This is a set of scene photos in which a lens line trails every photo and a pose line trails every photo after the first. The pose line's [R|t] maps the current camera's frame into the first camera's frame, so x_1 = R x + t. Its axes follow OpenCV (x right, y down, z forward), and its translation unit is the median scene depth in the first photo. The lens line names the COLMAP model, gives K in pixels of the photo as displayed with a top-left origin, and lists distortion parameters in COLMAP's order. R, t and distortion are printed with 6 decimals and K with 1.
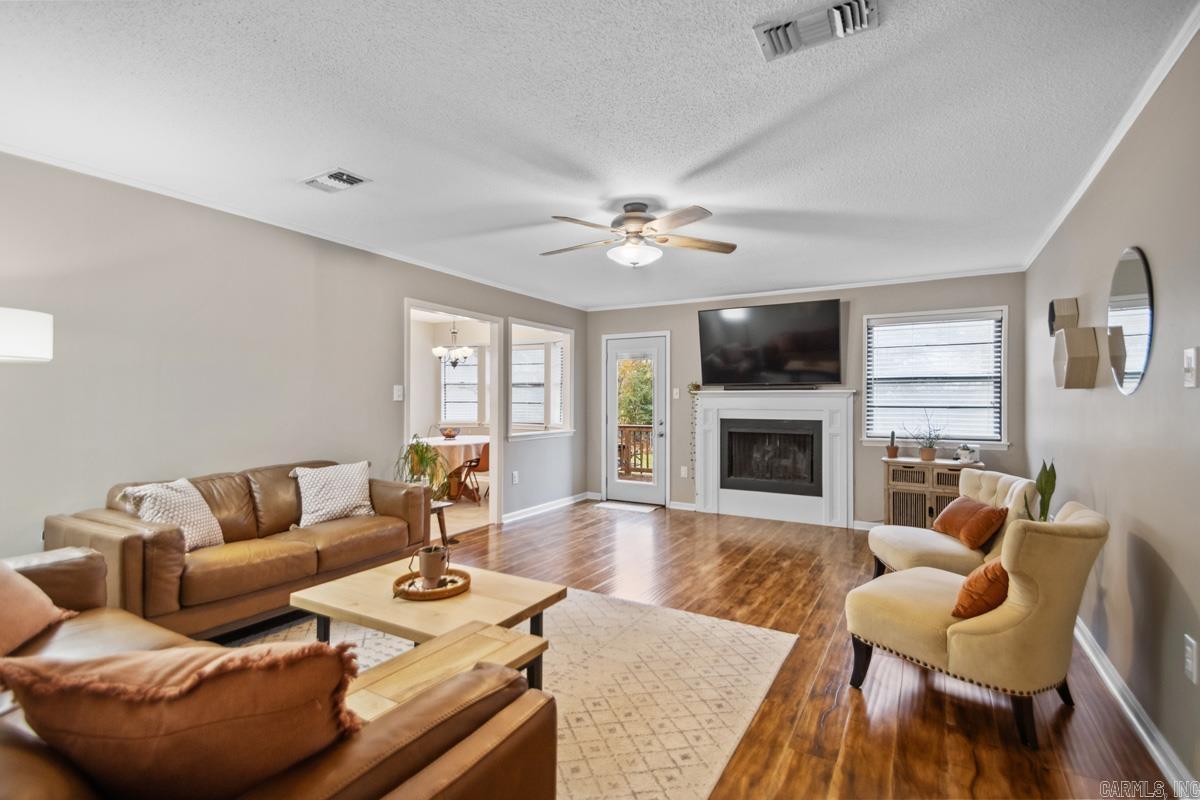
lens RADIAL K [[553.0, 0, 609.8], [0, 553.0, 405.7], [0, 0, 1]] dist [0.025493, -0.016353]
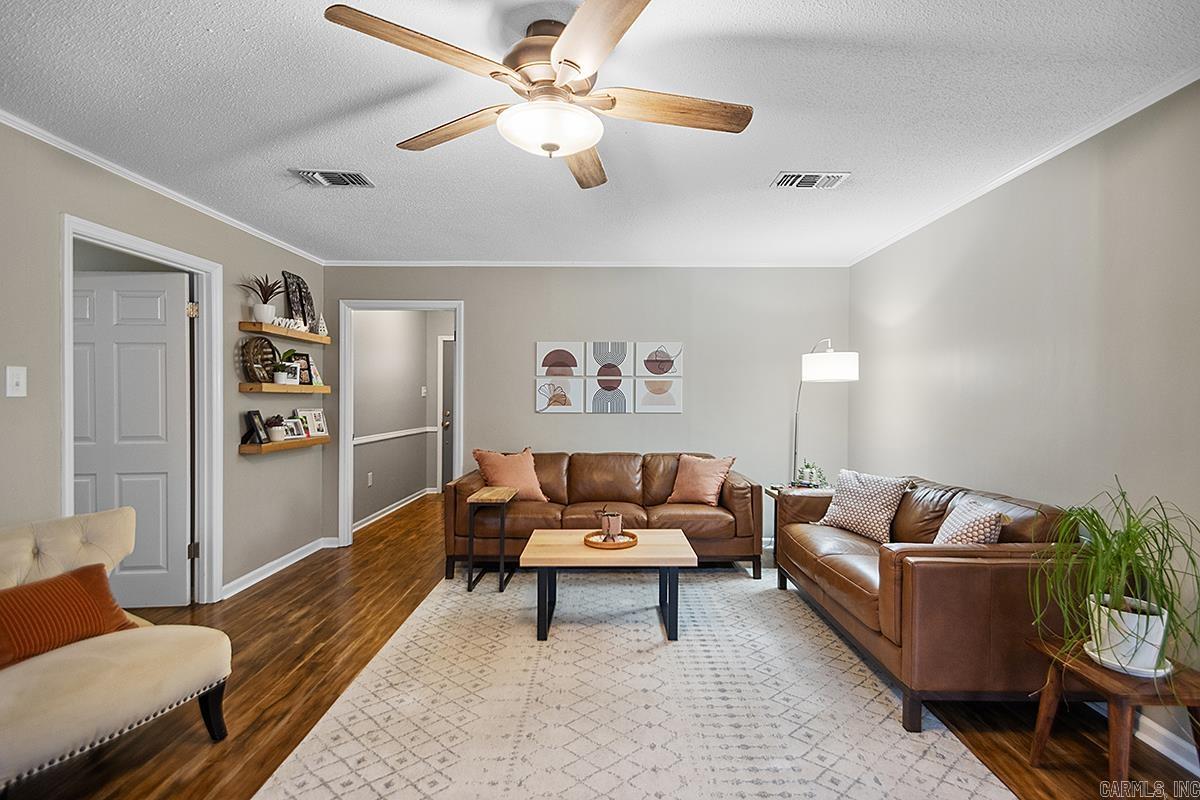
lens RADIAL K [[553.0, 0, 610.7], [0, 553.0, 395.2], [0, 0, 1]] dist [0.025493, -0.016353]
pose [[-0.864016, -0.005118, -0.503439, 0.242254], [-0.008311, 0.999957, 0.004098, -0.026543], [0.503396, 0.007725, -0.864021, 1.402186]]
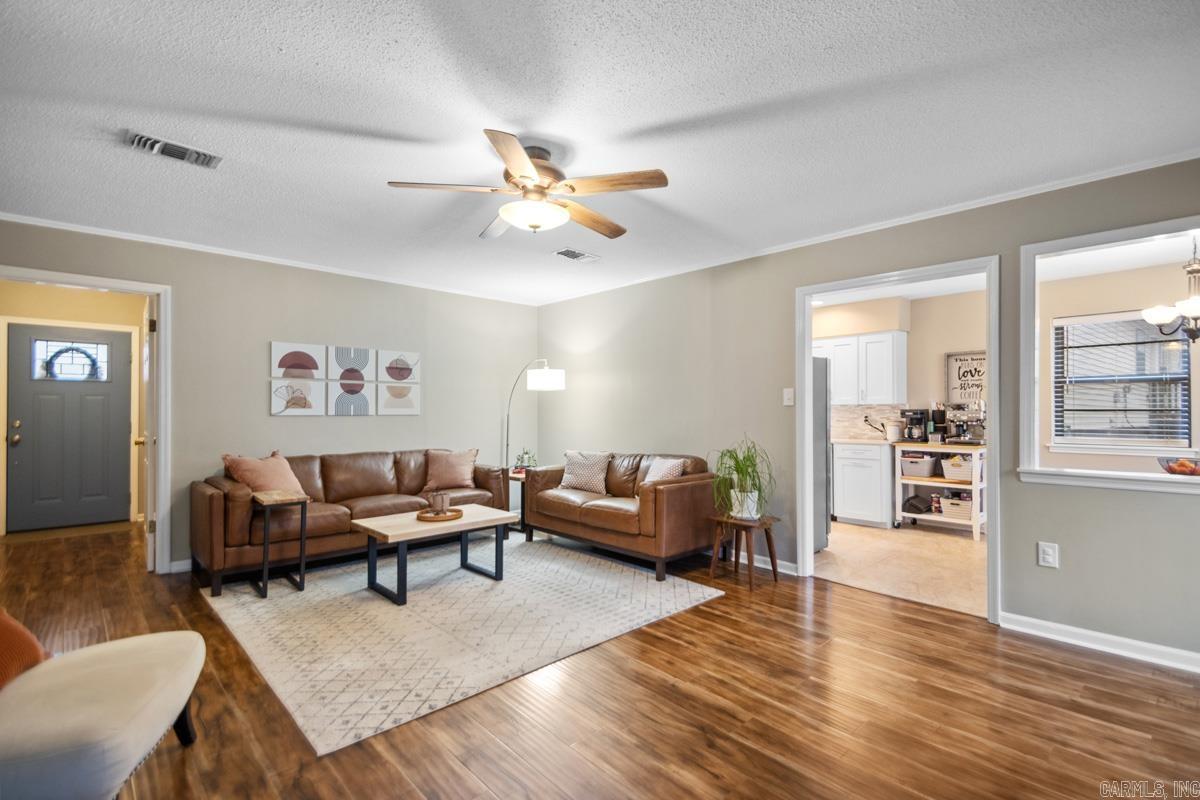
lens RADIAL K [[553.0, 0, 608.7], [0, 553.0, 405.0], [0, 0, 1]] dist [0.025493, -0.016353]
pose [[-0.283692, -0.009843, -0.958865, 0.729857], [-0.009539, 0.999927, -0.007442, 0.000053], [0.958868, 0.007036, -0.283765, 1.254906]]
